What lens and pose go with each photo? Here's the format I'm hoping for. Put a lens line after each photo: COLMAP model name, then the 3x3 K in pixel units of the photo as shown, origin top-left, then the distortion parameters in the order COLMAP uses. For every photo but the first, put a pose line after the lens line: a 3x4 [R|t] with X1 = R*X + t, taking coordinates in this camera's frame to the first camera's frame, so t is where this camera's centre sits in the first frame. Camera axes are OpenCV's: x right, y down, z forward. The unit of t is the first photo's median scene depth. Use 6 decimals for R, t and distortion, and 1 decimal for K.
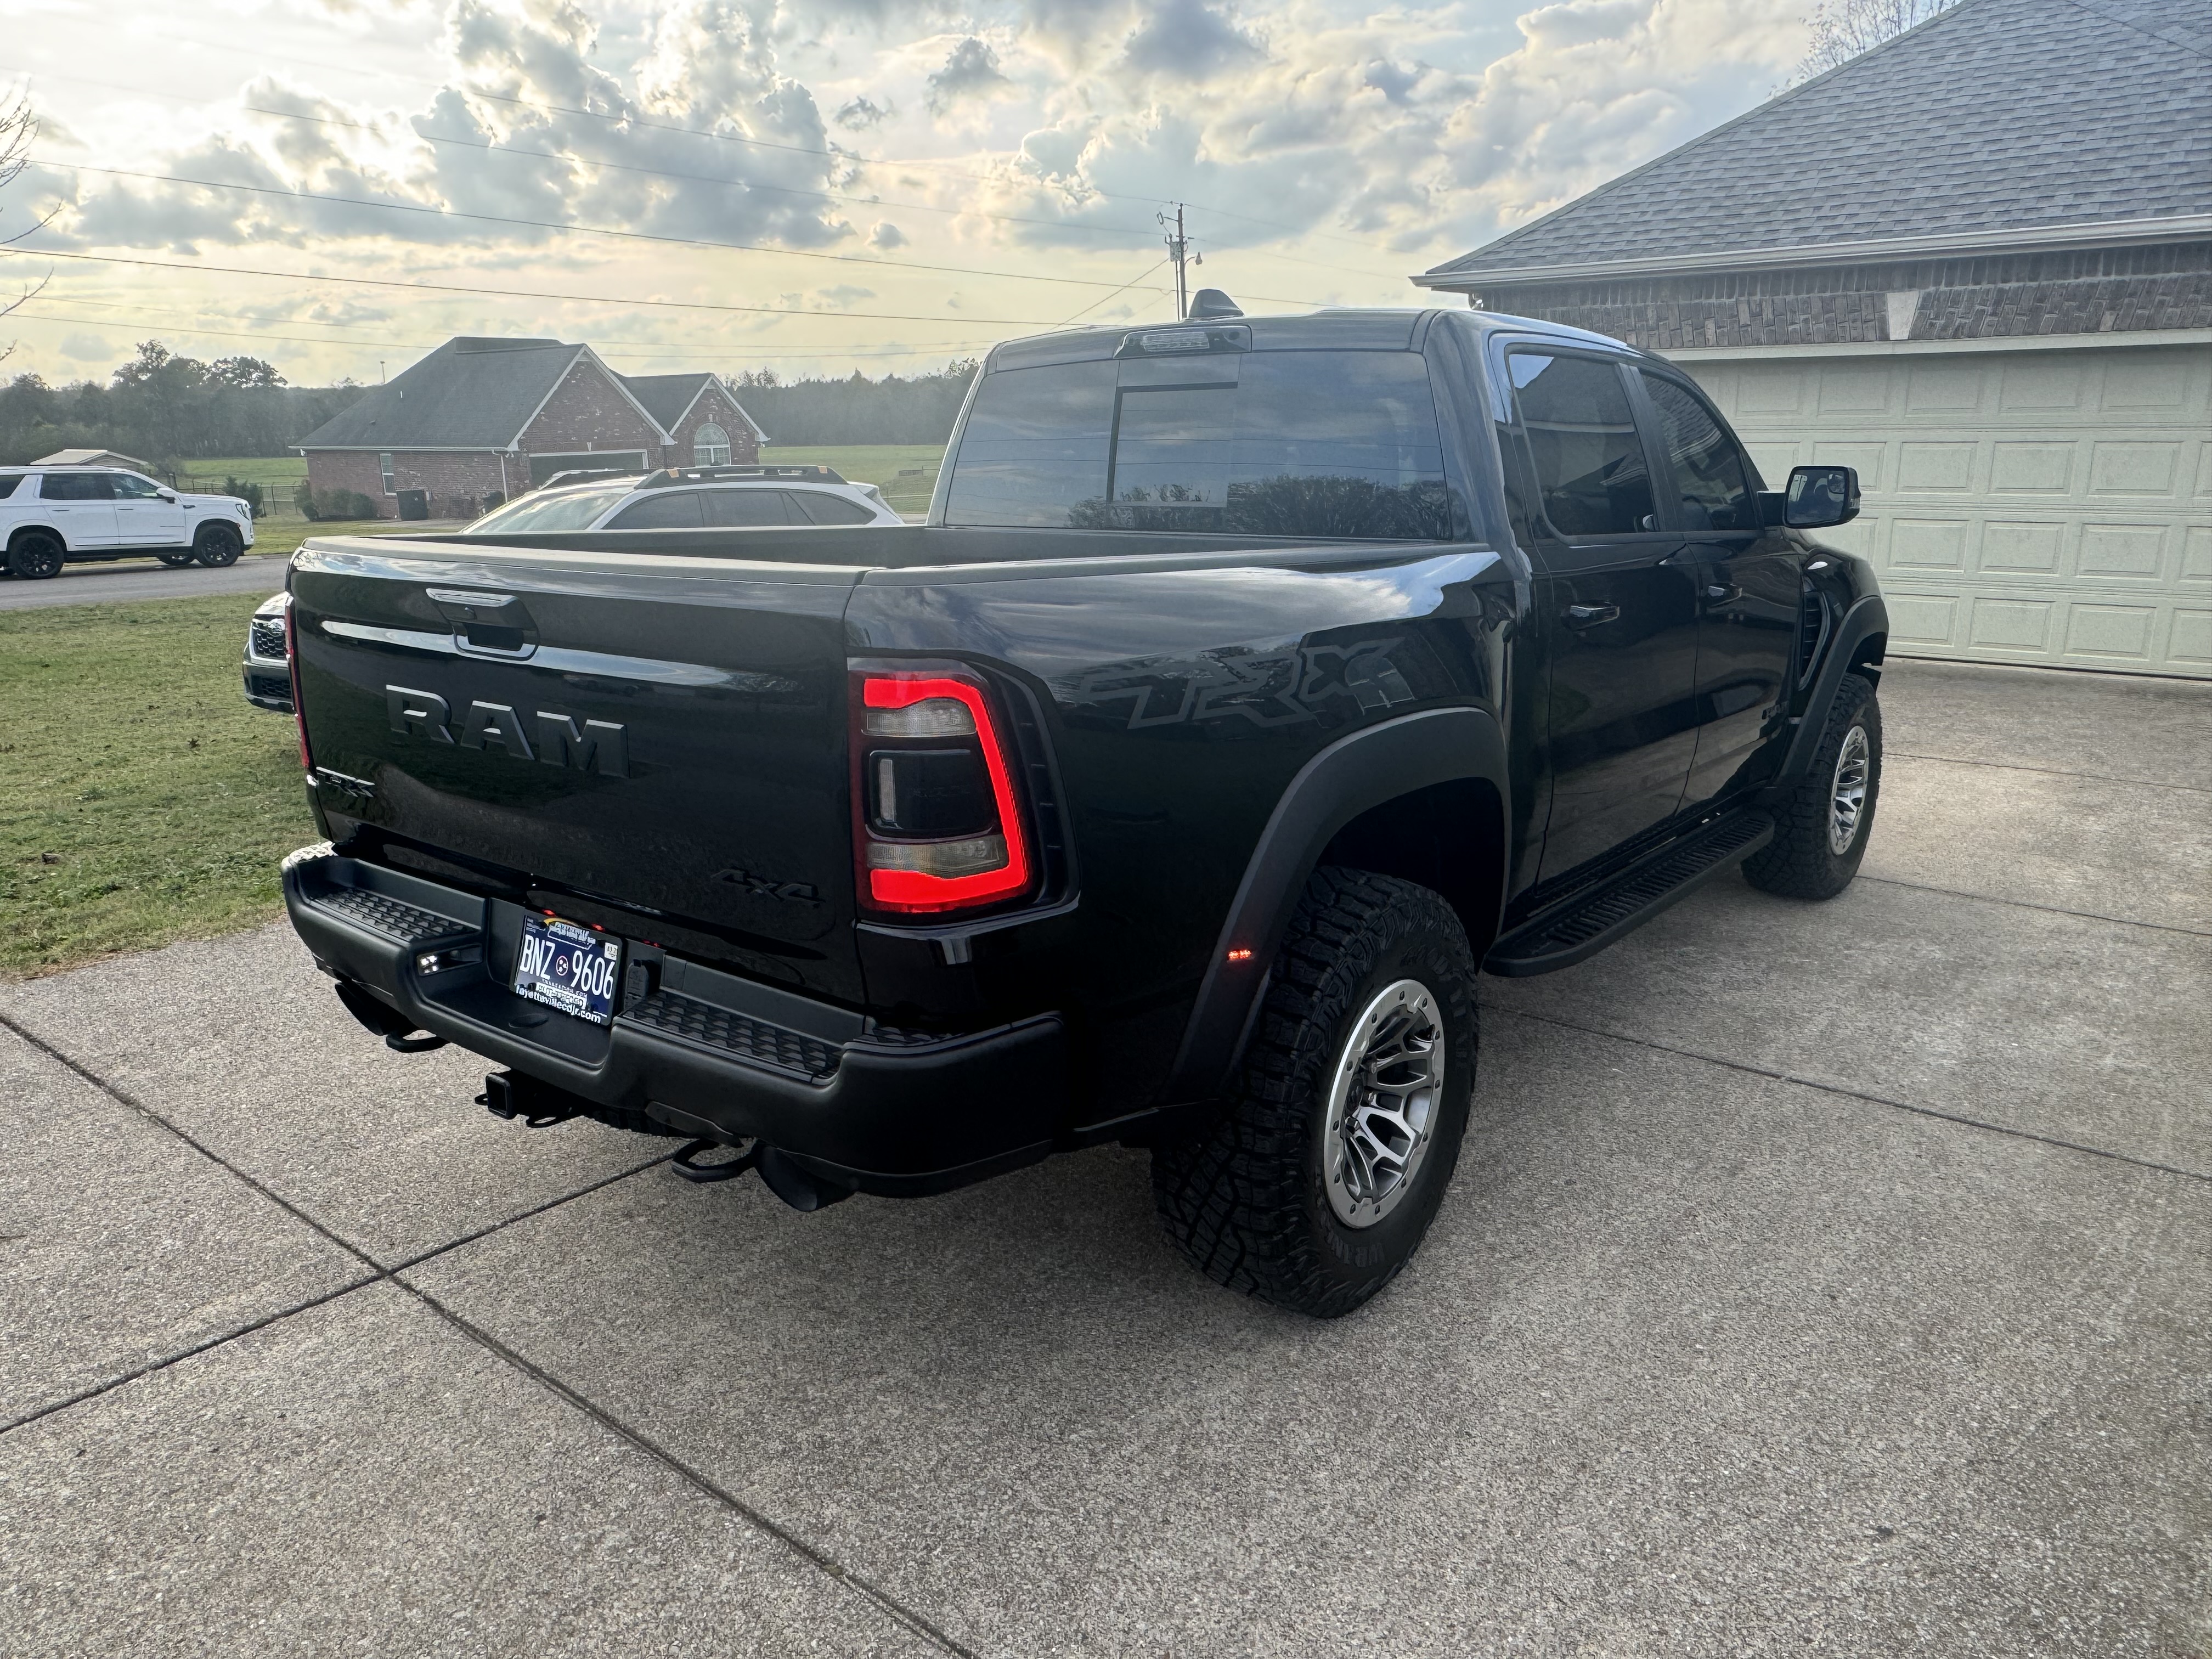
lens RADIAL K [[1653.3, 0, 1106.0], [0, 1653.3, 829.5], [0, 0, 1]] dist [0.001355, -0.003109]
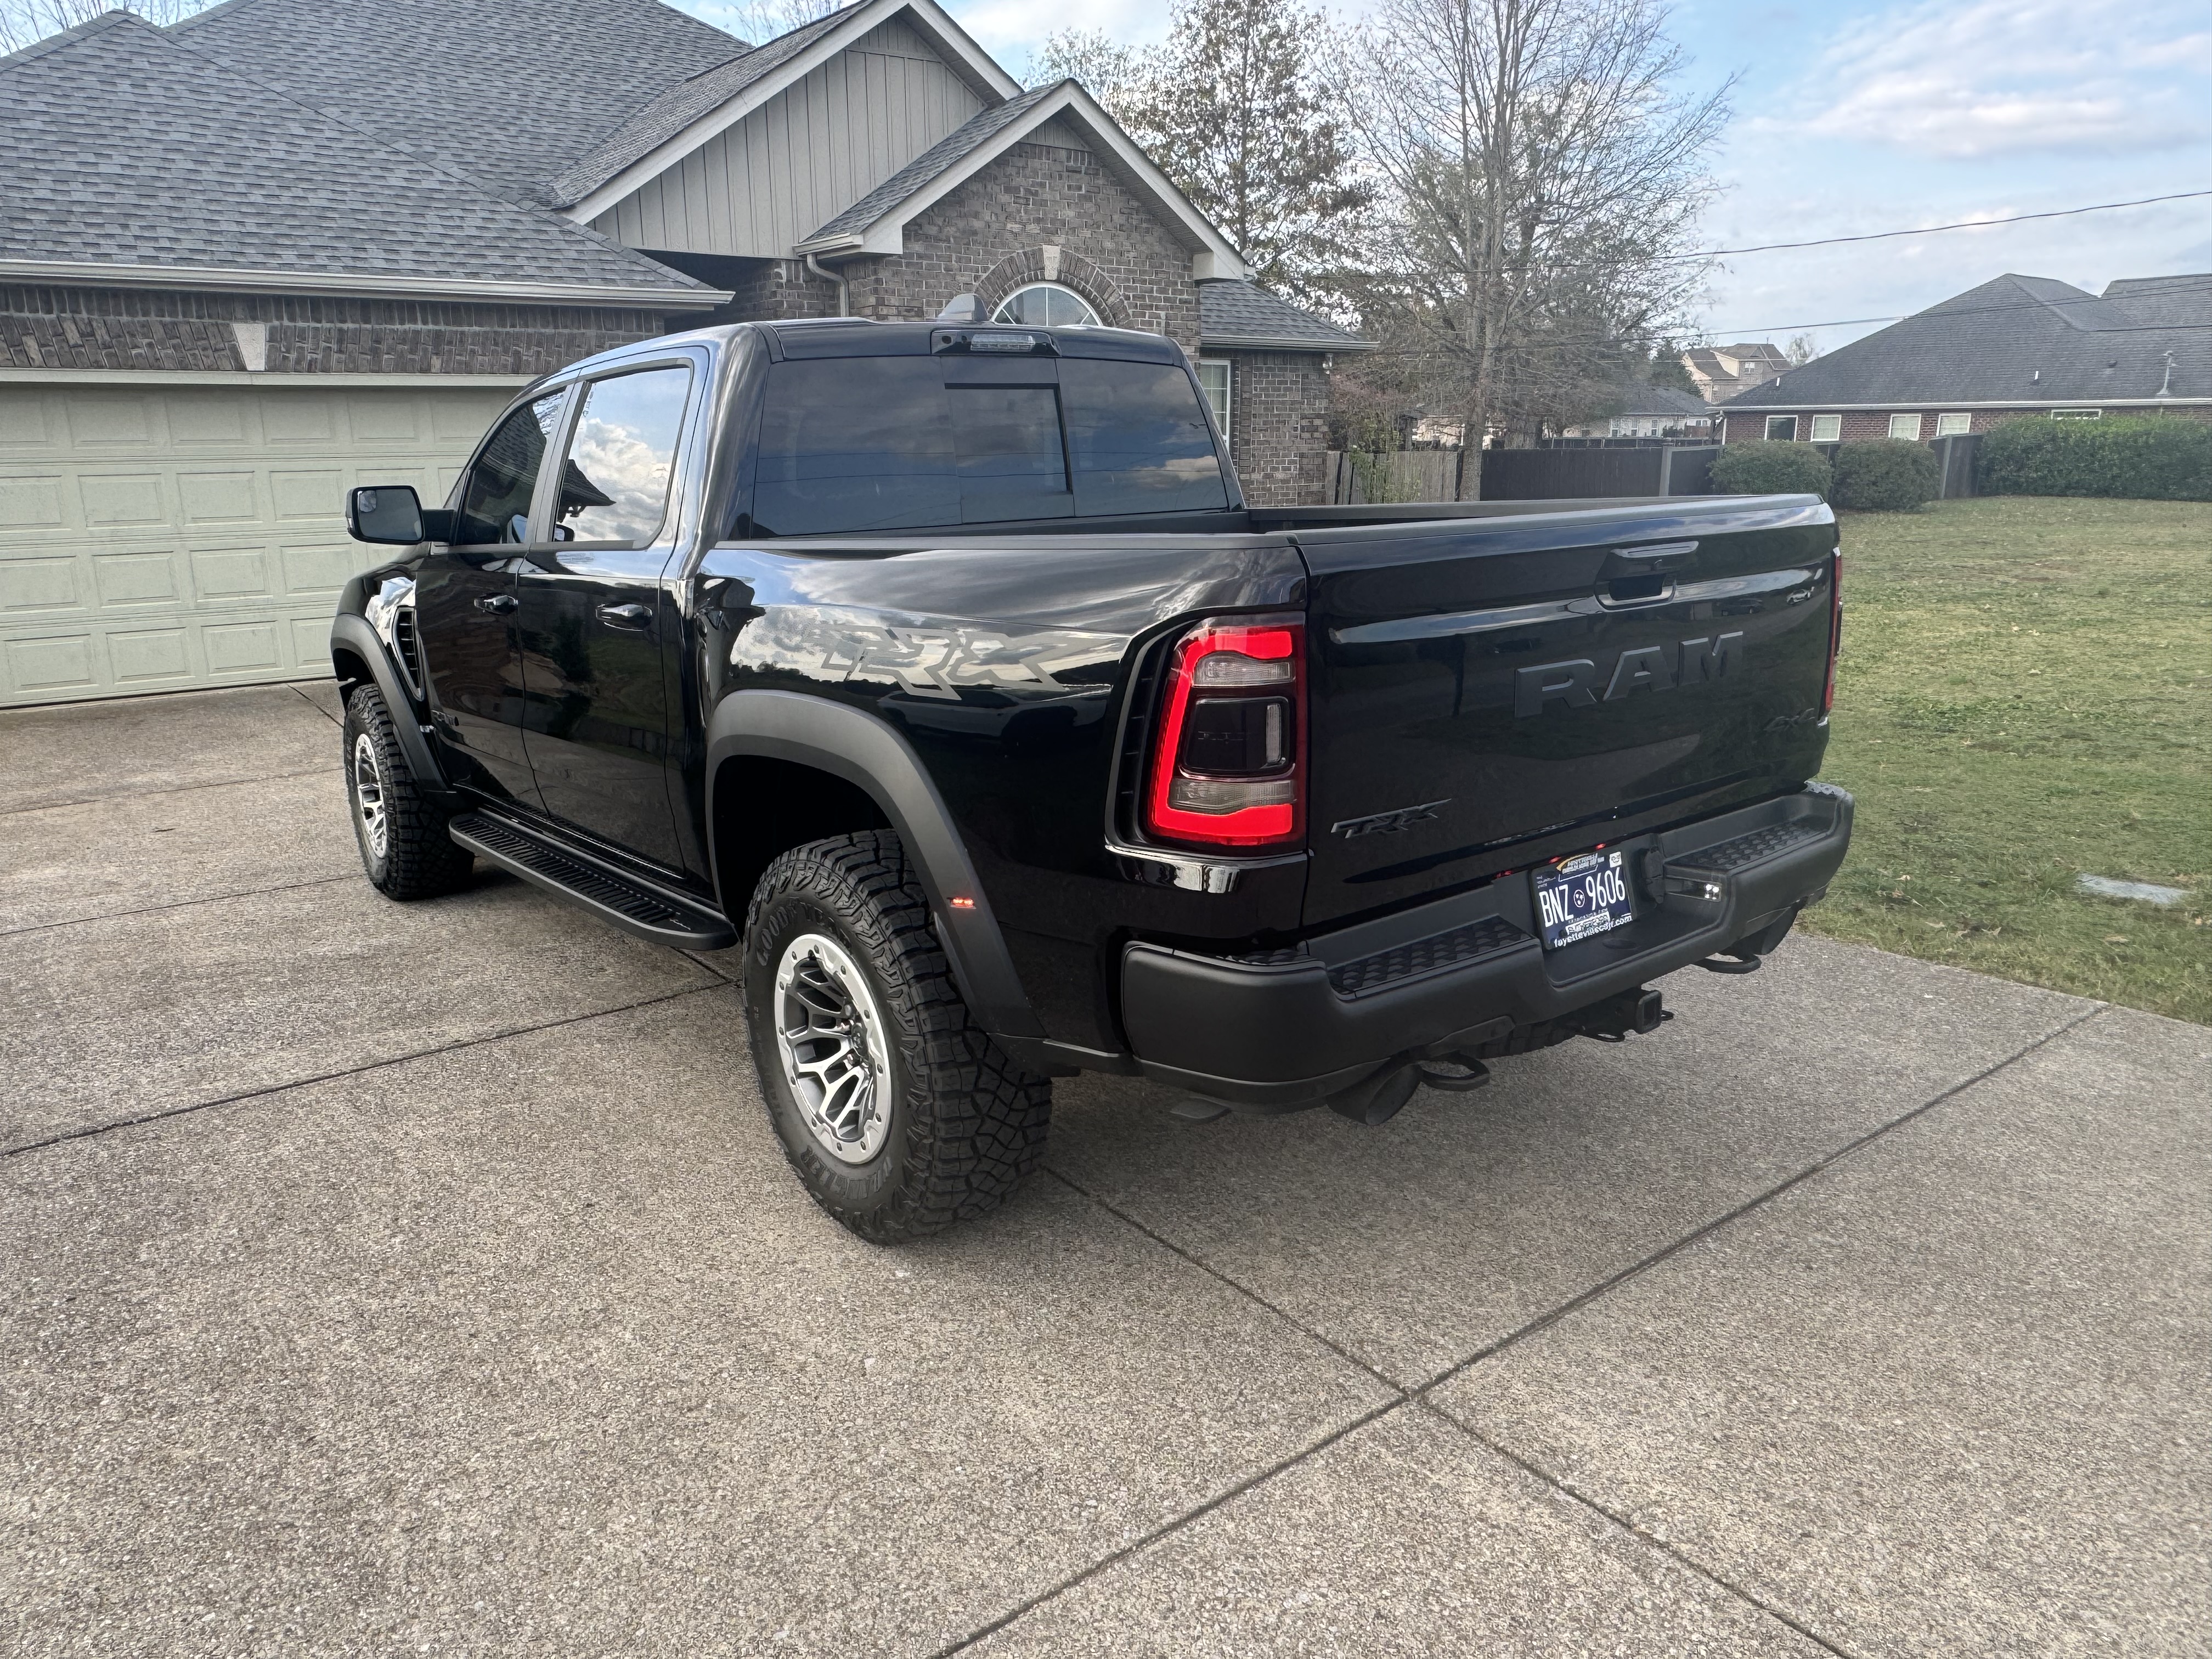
lens RADIAL K [[1653.3, 0, 1106.0], [0, 1653.3, 829.5], [0, 0, 1]] dist [0.001355, -0.003109]
pose [[0.167107, -0.215540, 0.962090, -0.803765], [0.247311, 0.953778, 0.170722, -0.126166], [-0.954417, 0.209406, 0.212688, 0.602559]]
